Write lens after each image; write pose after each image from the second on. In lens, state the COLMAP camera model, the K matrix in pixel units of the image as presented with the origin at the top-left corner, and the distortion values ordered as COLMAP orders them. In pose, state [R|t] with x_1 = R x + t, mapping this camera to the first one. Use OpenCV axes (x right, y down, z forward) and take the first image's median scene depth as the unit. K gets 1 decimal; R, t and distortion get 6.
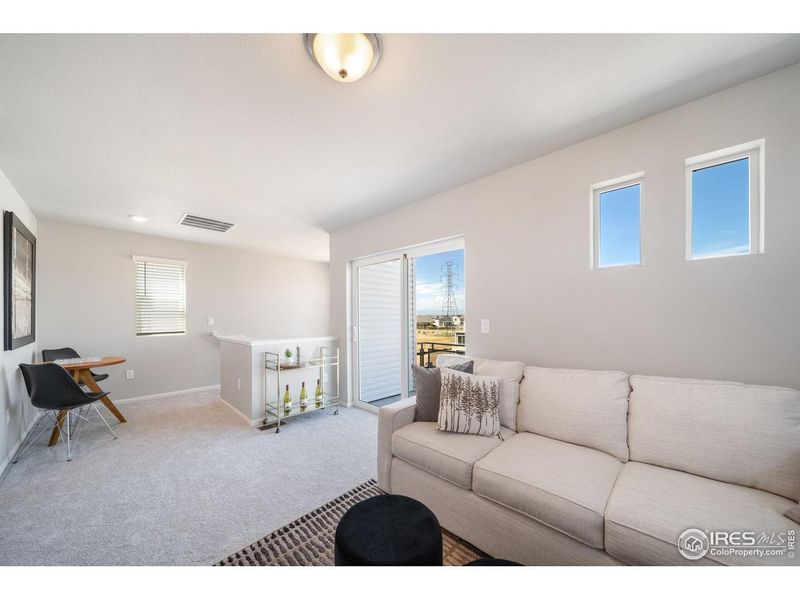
lens RADIAL K [[287.1, 0, 395.1], [0, 287.1, 314.7], [0, 0, 1]] dist [-0.003454, -0.000599]
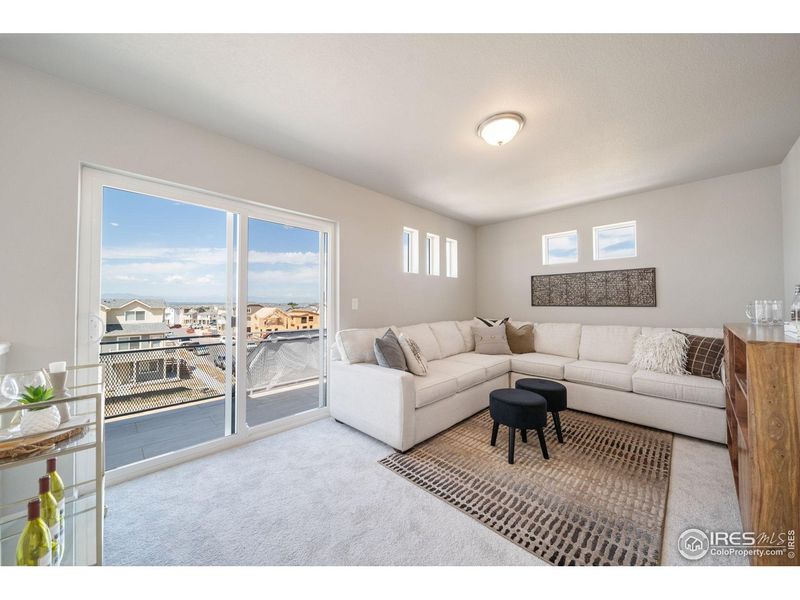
lens RADIAL K [[287.1, 0, 399.3], [0, 287.1, 295.7], [0, 0, 1]] dist [-0.003454, -0.000599]
pose [[0.009382, 0.023503, 0.999680, -1.092968], [-0.001435, 0.999723, -0.023491, 0.040035], [-0.999955, -0.001214, 0.009413, 0.956590]]
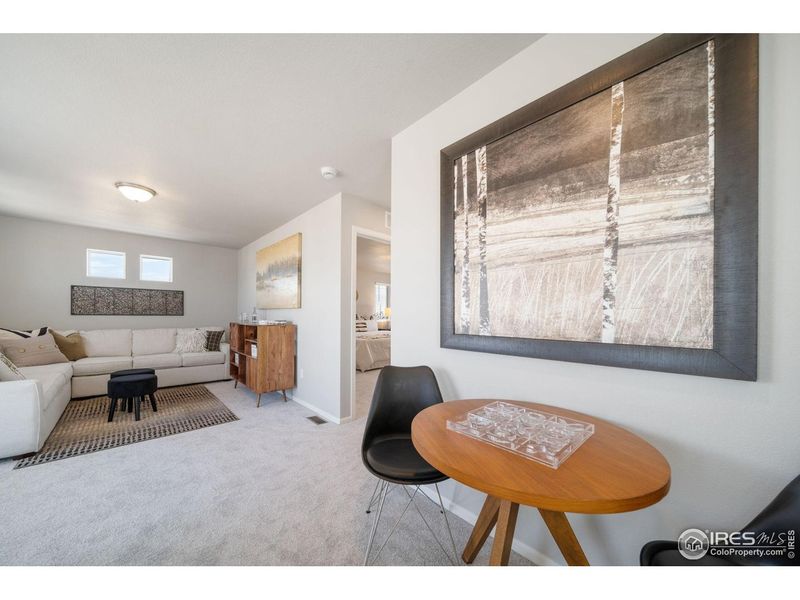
lens RADIAL K [[287.1, 0, 392.1], [0, 287.1, 316.8], [0, 0, 1]] dist [-0.003454, -0.000599]
pose [[-0.998884, -0.012261, 0.045609, -1.451232], [-0.012085, 0.999918, 0.004140, 0.040768], [-0.045656, 0.003584, -0.998951, 1.991987]]
